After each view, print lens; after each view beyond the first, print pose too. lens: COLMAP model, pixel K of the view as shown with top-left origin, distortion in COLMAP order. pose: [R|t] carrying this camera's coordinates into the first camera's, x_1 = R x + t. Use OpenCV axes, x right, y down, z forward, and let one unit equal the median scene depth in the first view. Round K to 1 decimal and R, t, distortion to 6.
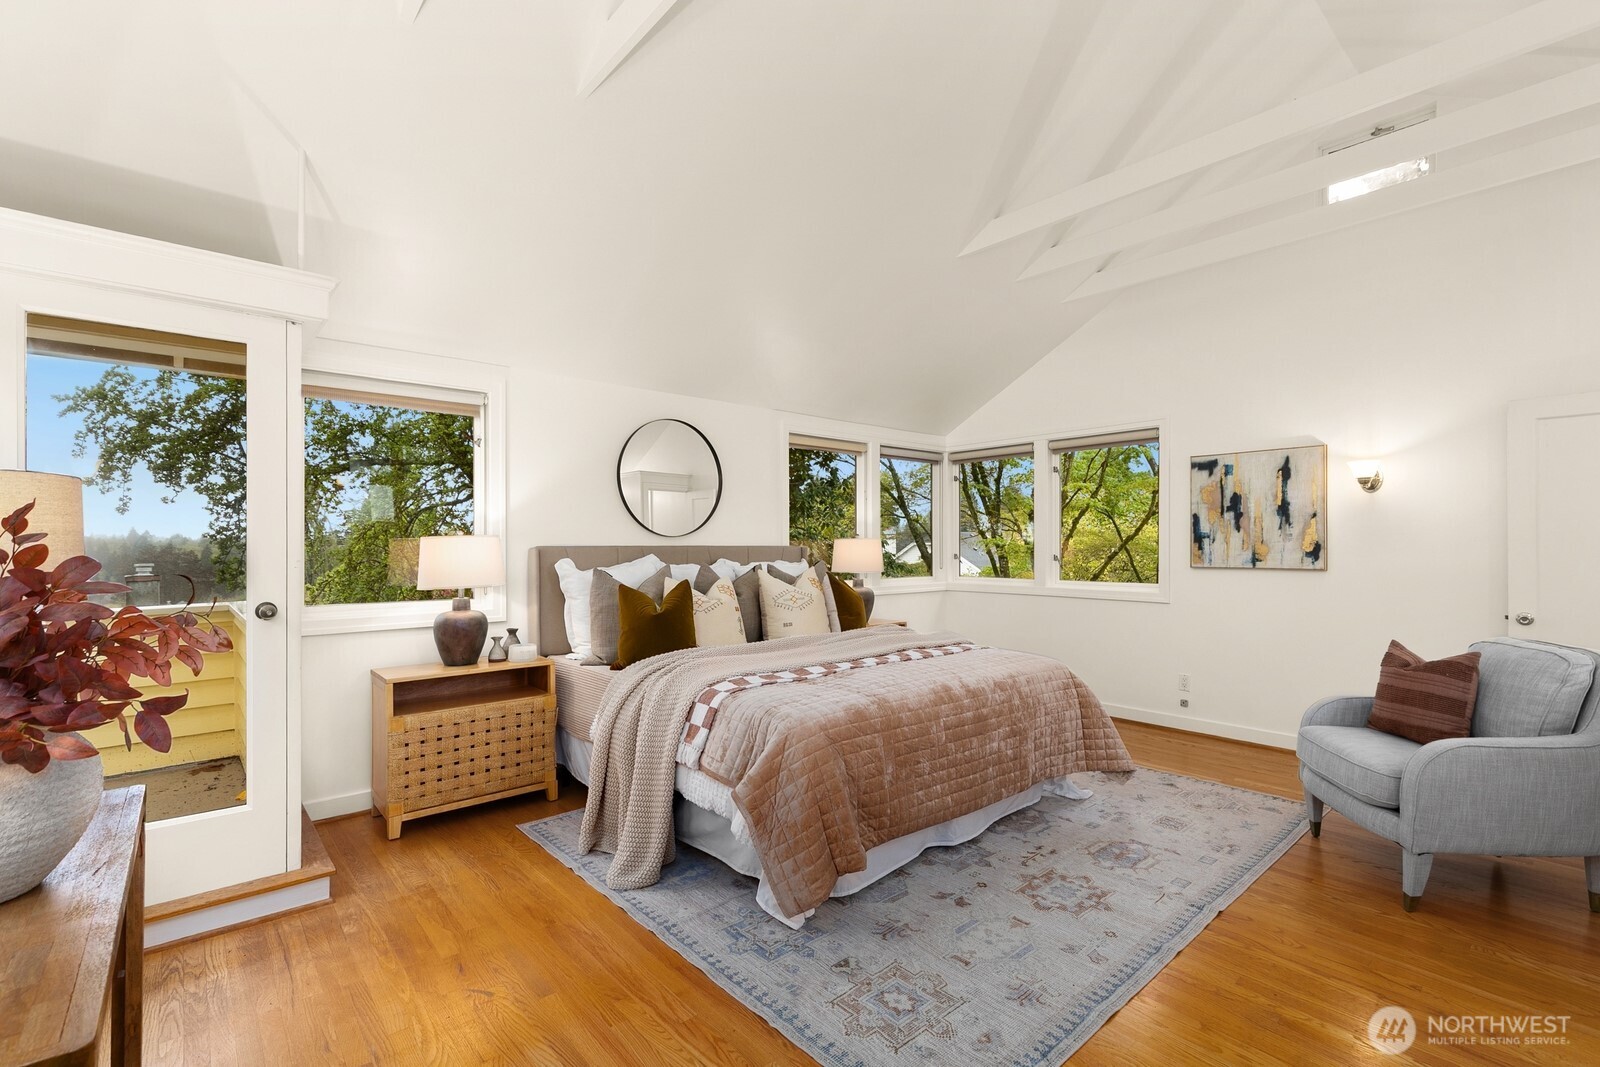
lens RADIAL K [[726.4, 0, 801.0], [0, 726.4, 544.2], [0, 0, 1]] dist [0.003610, 0.000406]
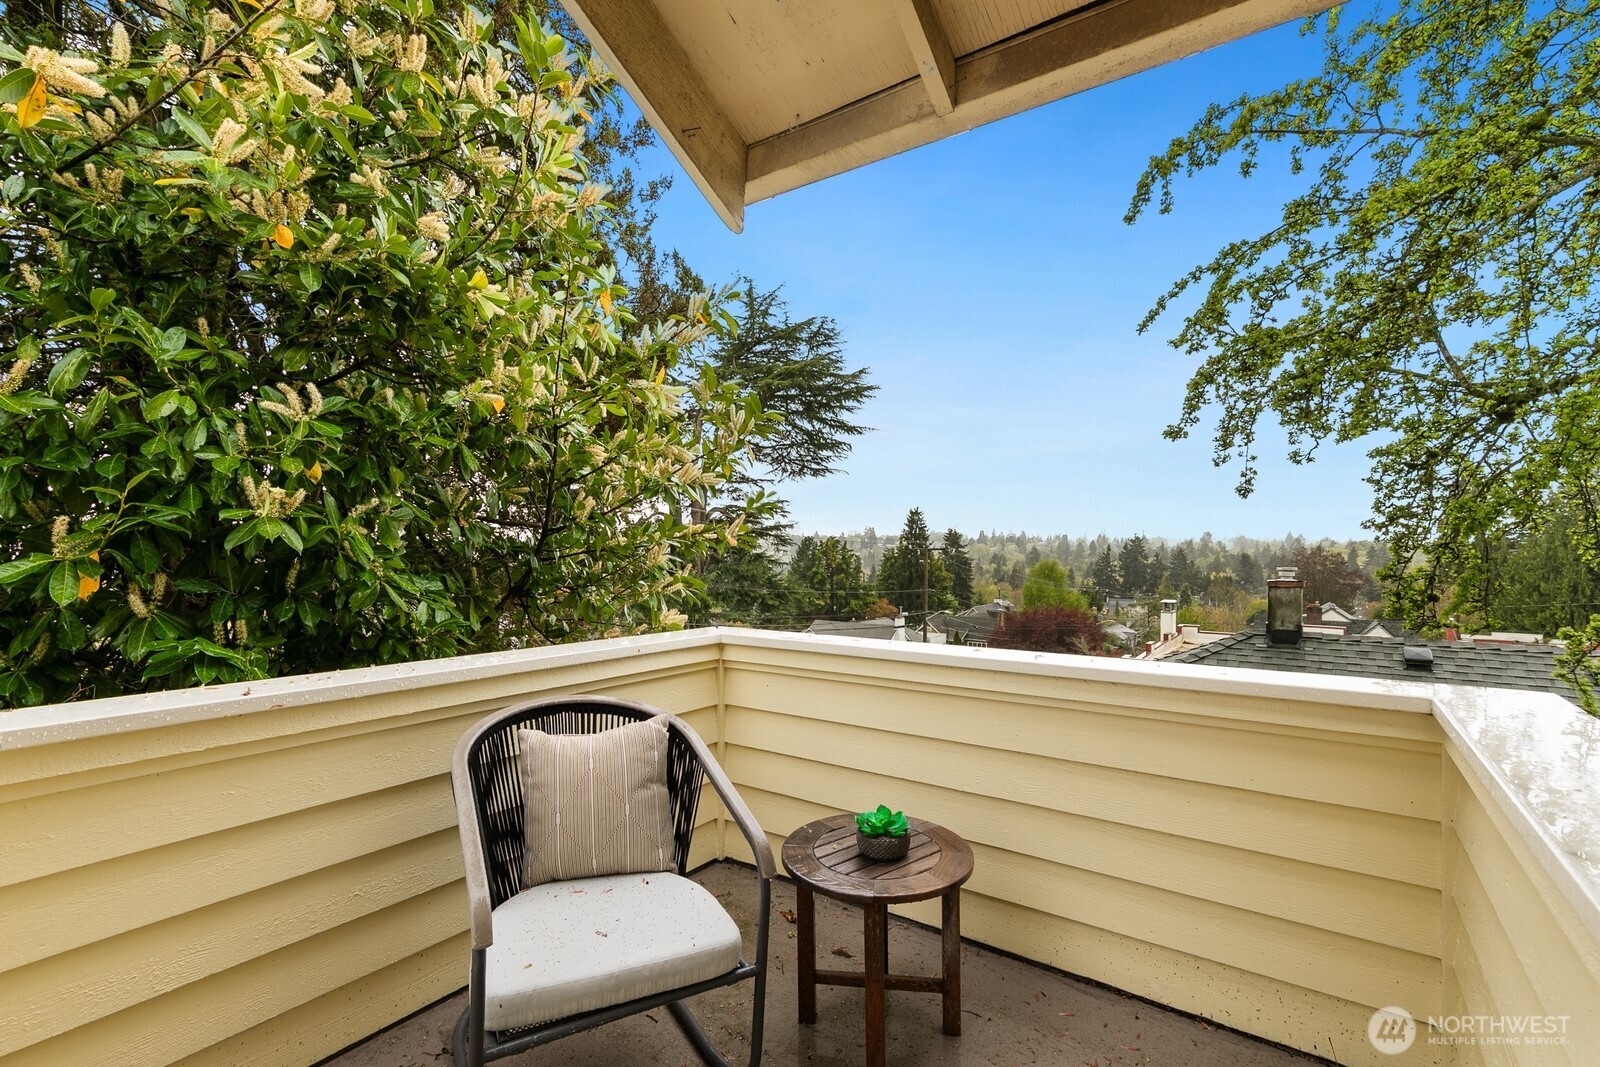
lens RADIAL K [[726.4, 0, 801.0], [0, 726.4, 544.2], [0, 0, 1]] dist [0.003610, 0.000406]
pose [[0.235639, 0.008797, -0.971801, -0.585623], [-0.012449, 0.999904, 0.006032, 0.005078], [0.971761, 0.010677, 0.235726, 0.695596]]
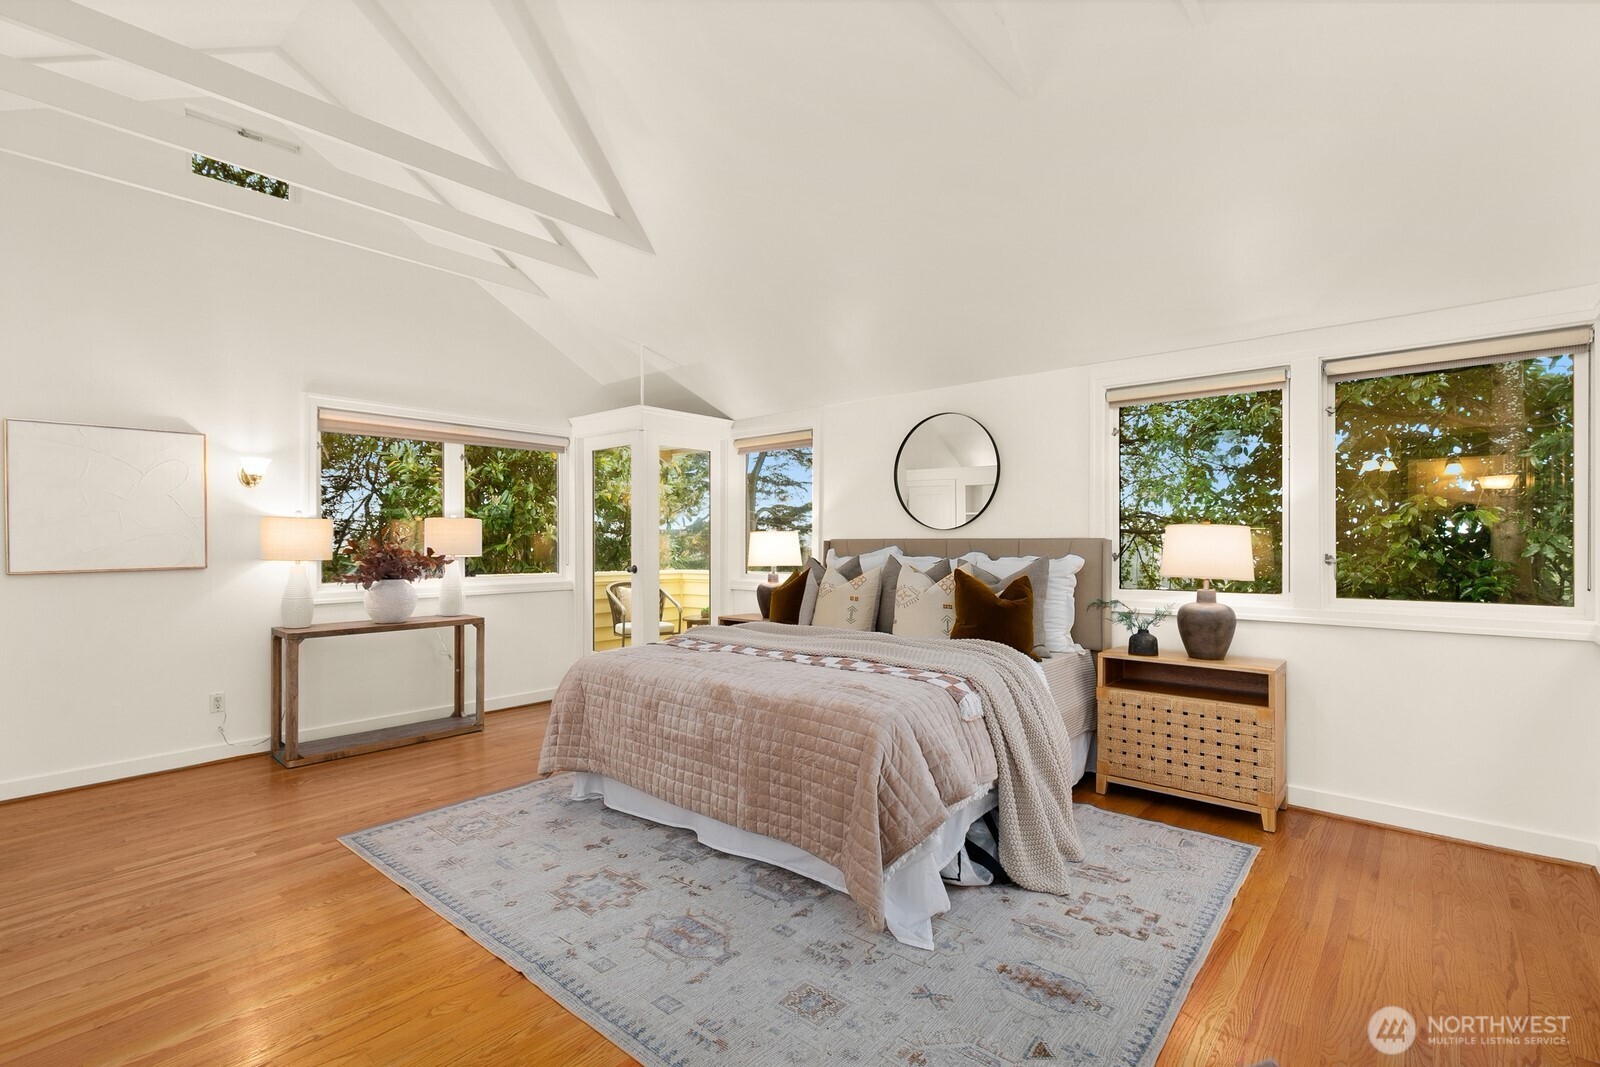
lens RADIAL K [[726.4, 0, 801.0], [0, 726.4, 544.2], [0, 0, 1]] dist [0.003610, 0.000406]
pose [[0.143571, 0.013091, -0.989553, 1.019112], [0.003871, 0.999897, 0.013789, -0.003128], [0.989632, -0.005810, 0.143506, 0.843224]]
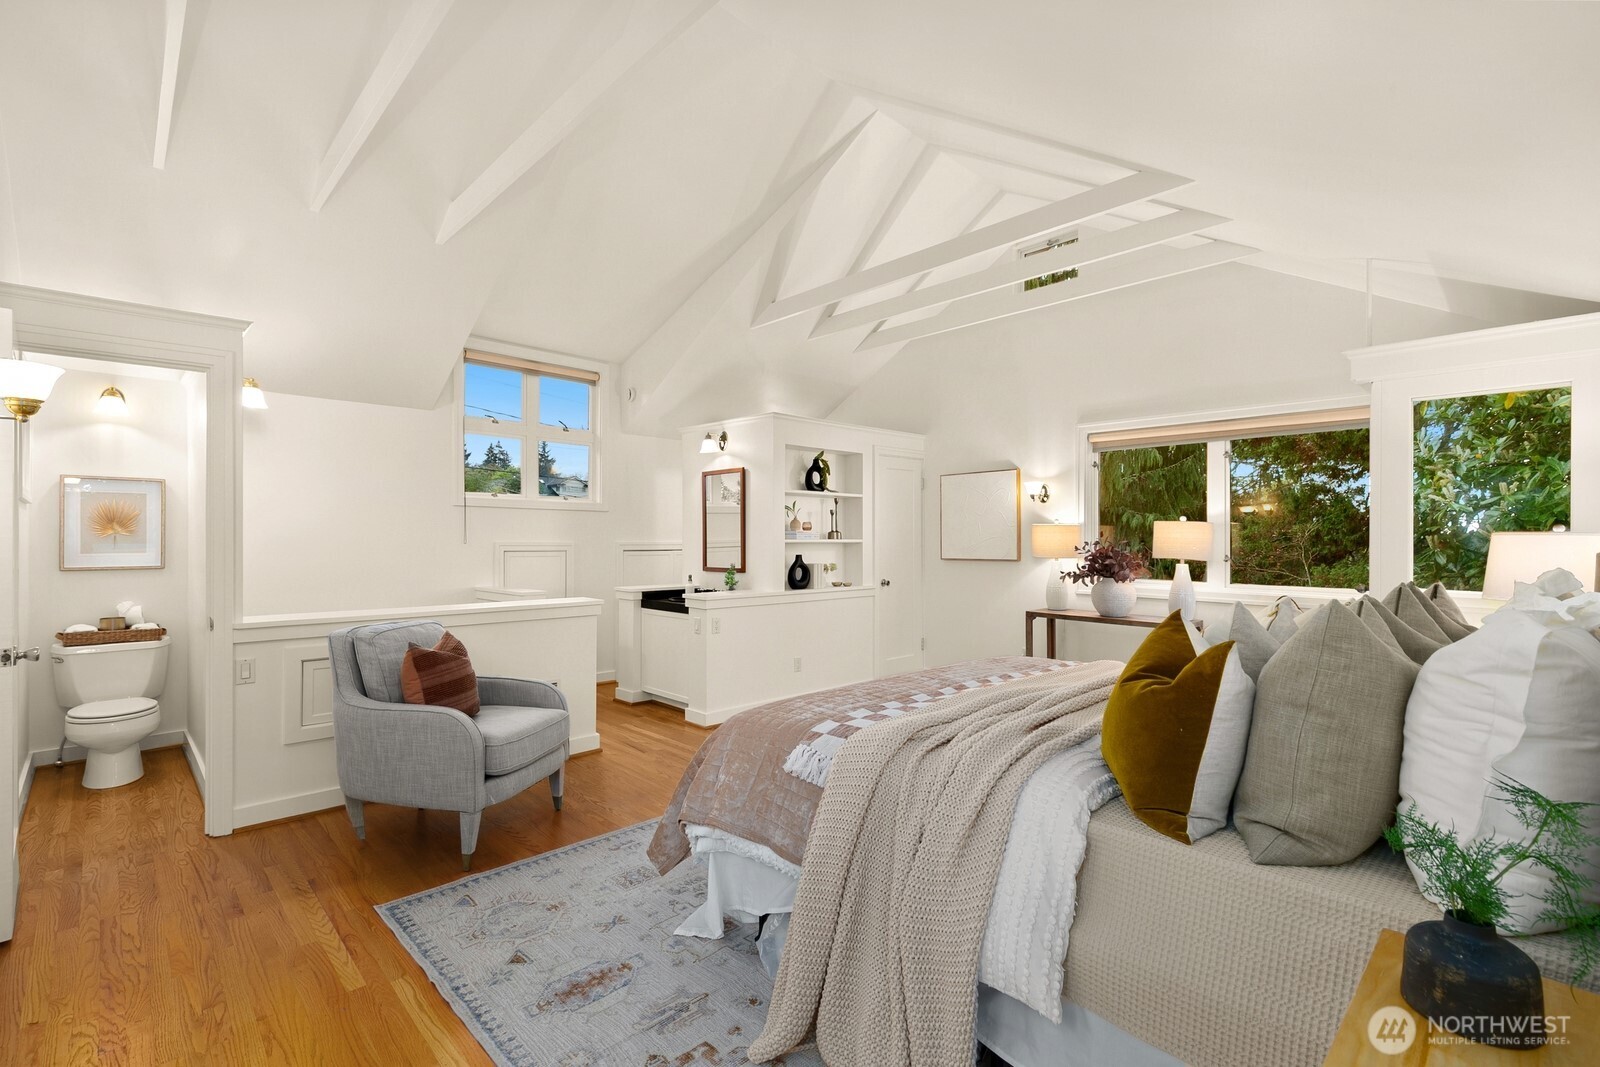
lens RADIAL K [[726.7, 0, 783.3], [0, 726.7, 495.3], [0, 0, 1]] dist [-0.000227, -0.000185]
pose [[-0.999470, -0.000012, -0.032545, 0.341222], [0.002032, 0.998026, -0.062774, 0.001168], [0.032482, -0.062807, -0.997497, 1.728772]]
